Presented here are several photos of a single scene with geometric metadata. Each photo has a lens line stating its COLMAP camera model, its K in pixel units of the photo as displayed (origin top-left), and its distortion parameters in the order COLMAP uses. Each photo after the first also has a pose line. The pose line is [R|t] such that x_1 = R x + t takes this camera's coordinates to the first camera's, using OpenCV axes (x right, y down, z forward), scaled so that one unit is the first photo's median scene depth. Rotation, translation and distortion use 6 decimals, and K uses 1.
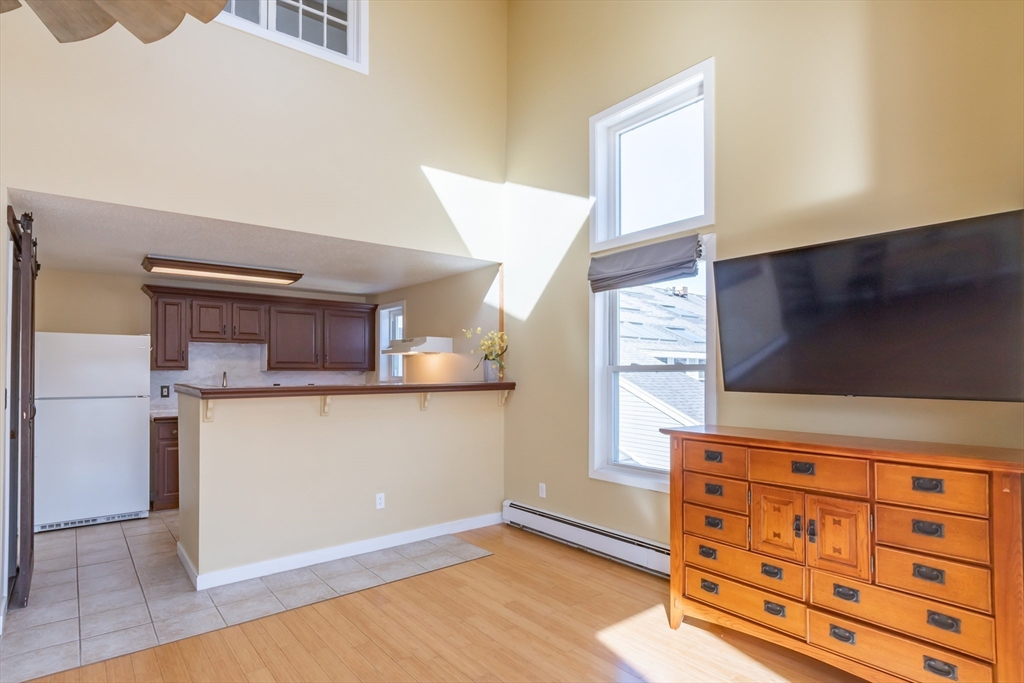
lens RADIAL K [[537.2, 0, 492.0], [0, 537.2, 370.6], [0, 0, 1]] dist [0.000892, -0.006957]
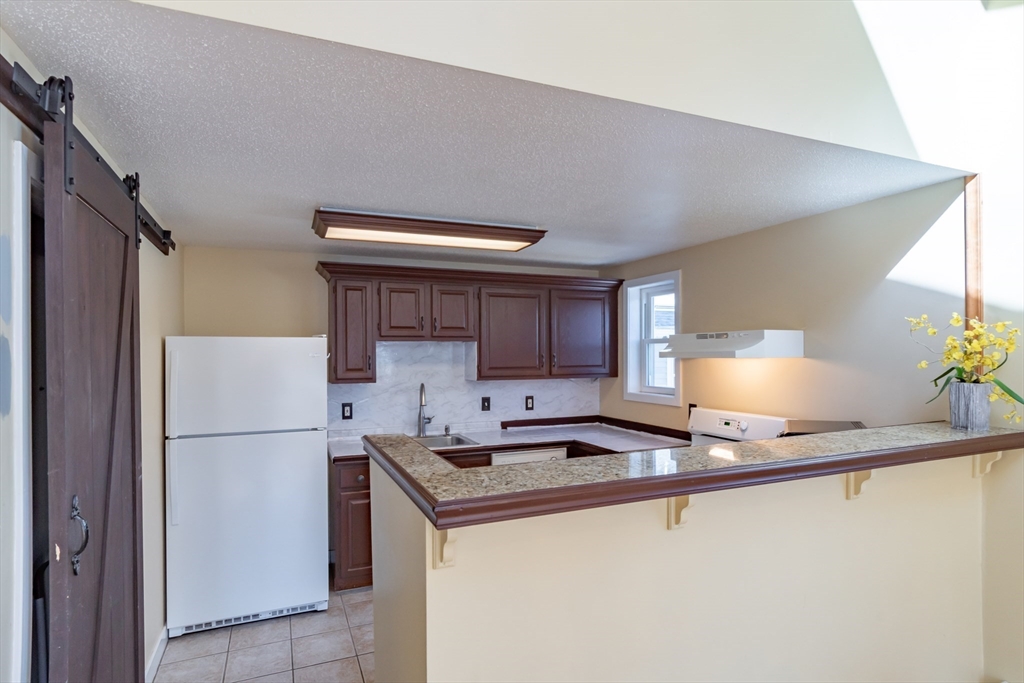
lens RADIAL K [[537.2, 0, 492.0], [0, 537.2, 370.6], [0, 0, 1]] dist [0.000892, -0.006957]
pose [[0.960450, 0.004678, -0.278413, -0.226963], [0.004850, 0.999426, 0.033524, -0.039581], [0.278410, -0.033548, 0.959876, 0.372212]]
